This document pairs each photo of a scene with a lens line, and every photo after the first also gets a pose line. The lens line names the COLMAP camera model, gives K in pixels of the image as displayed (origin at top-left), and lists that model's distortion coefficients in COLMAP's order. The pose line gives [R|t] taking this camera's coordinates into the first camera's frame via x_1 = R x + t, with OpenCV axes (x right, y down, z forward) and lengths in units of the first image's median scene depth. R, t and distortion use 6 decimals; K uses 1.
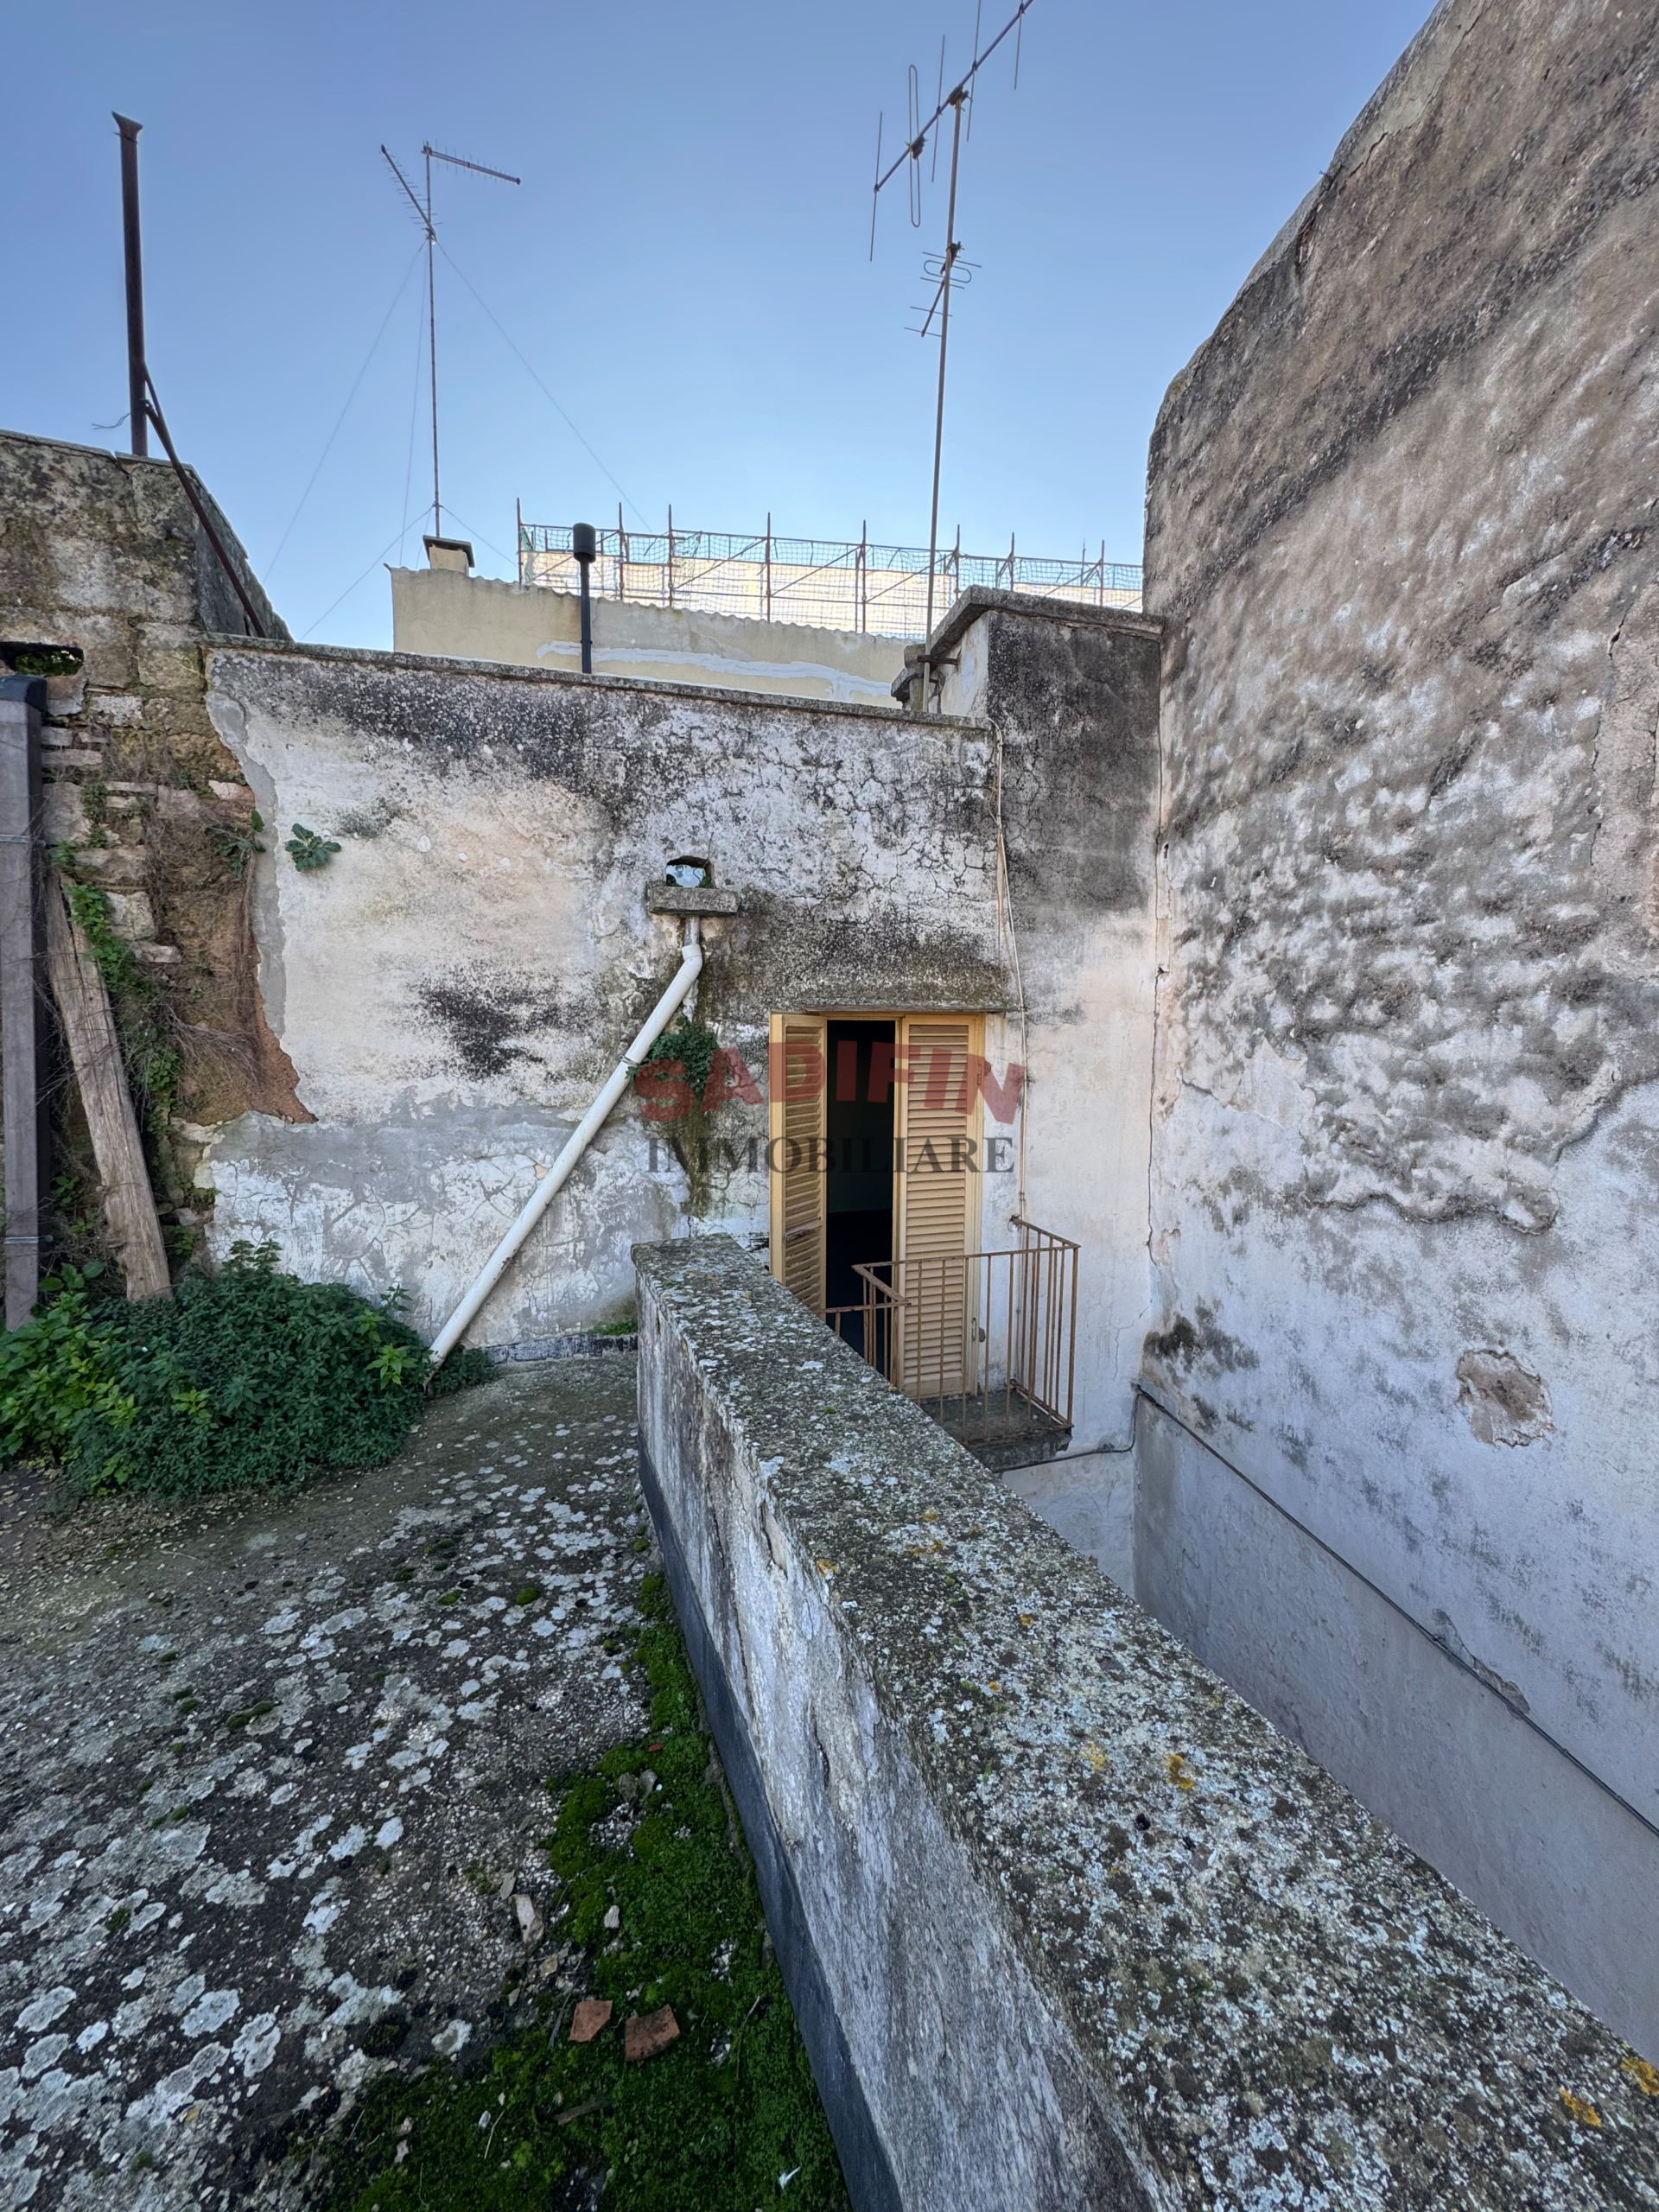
lens RADIAL K [[880.9, 0, 829.4], [0, 880.9, 1105.0], [0, 0, 1]] dist [-0.003421, 0.000249]
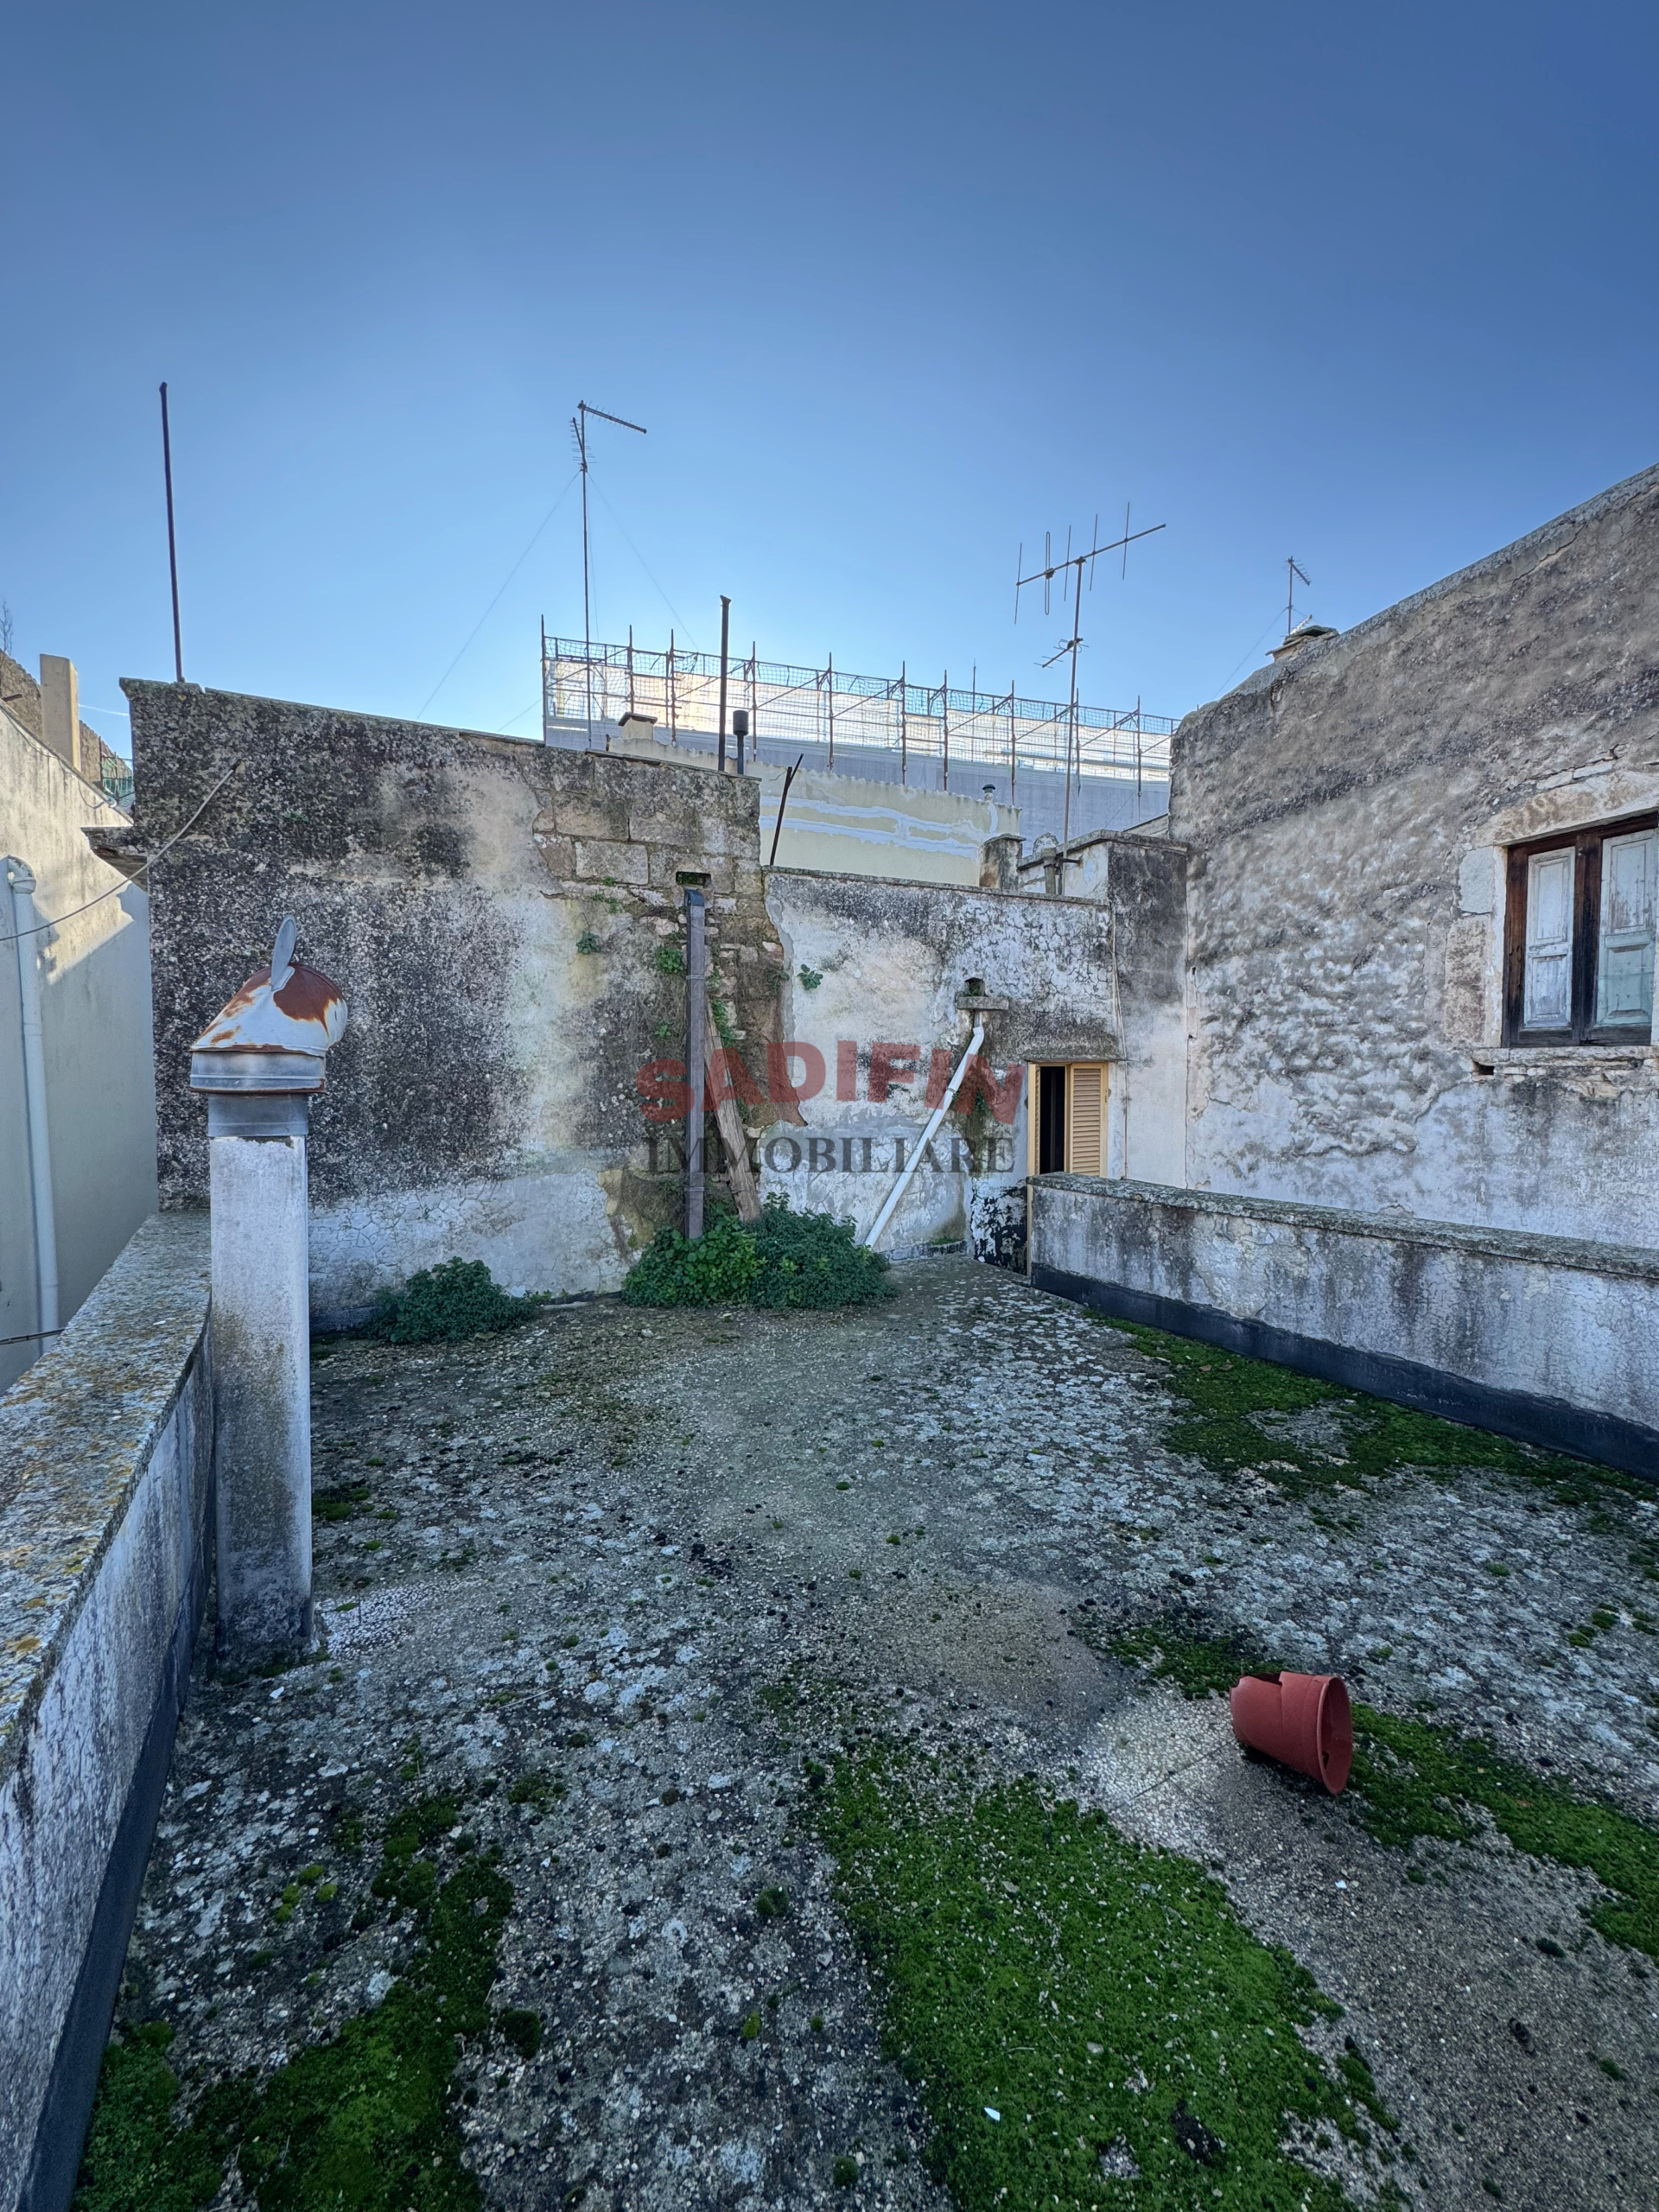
lens RADIAL K [[879.0, 0, 829.5], [0, 879.0, 1106.0], [0, 0, 1]] dist [-0.003974, 0.000596]
pose [[0.983691, -0.016150, 0.179142, -0.975421], [0.023063, 0.999065, -0.036572, 0.052054], [-0.178384, 0.040107, 0.983143, -0.898637]]
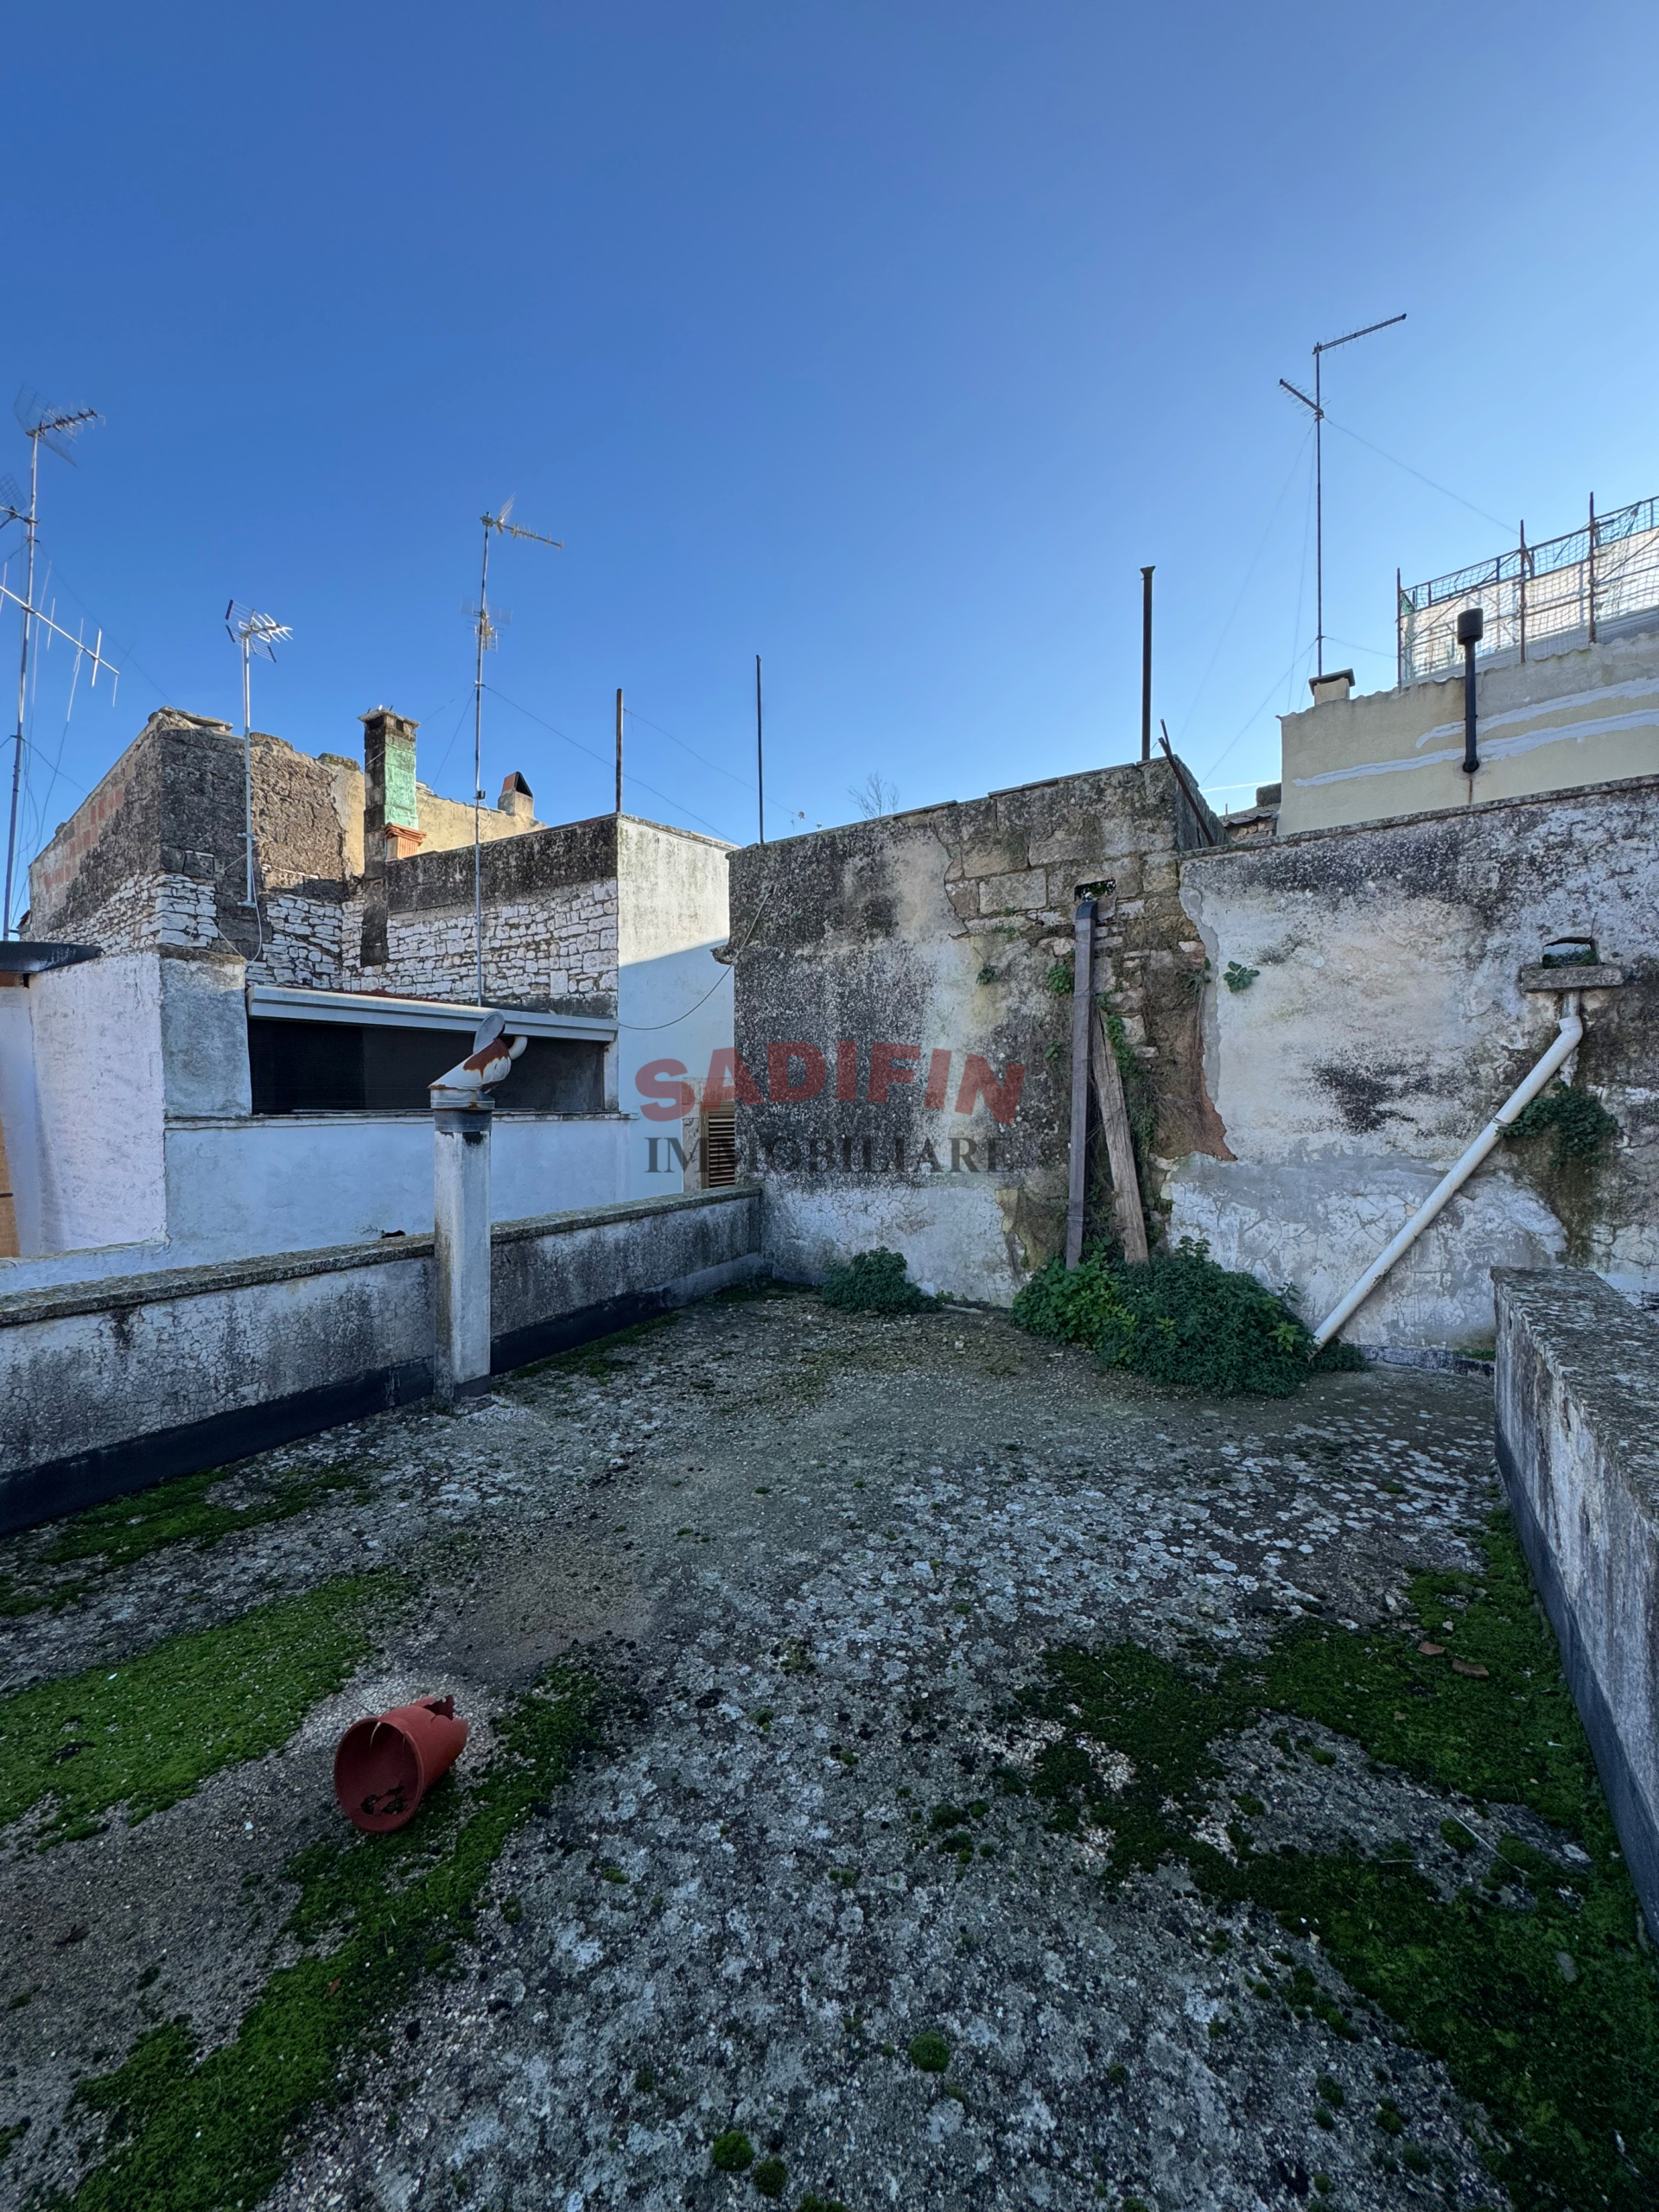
lens RADIAL K [[879.6, 0, 830.9], [0, 879.6, 1105.6], [0, 0, 1]] dist [-0.004363, 0.001075]
pose [[0.620313, -0.002235, -0.784351, 0.162109], [-0.049700, 0.997874, -0.042149, 0.026423], [0.782778, 0.065128, 0.618884, -0.493561]]
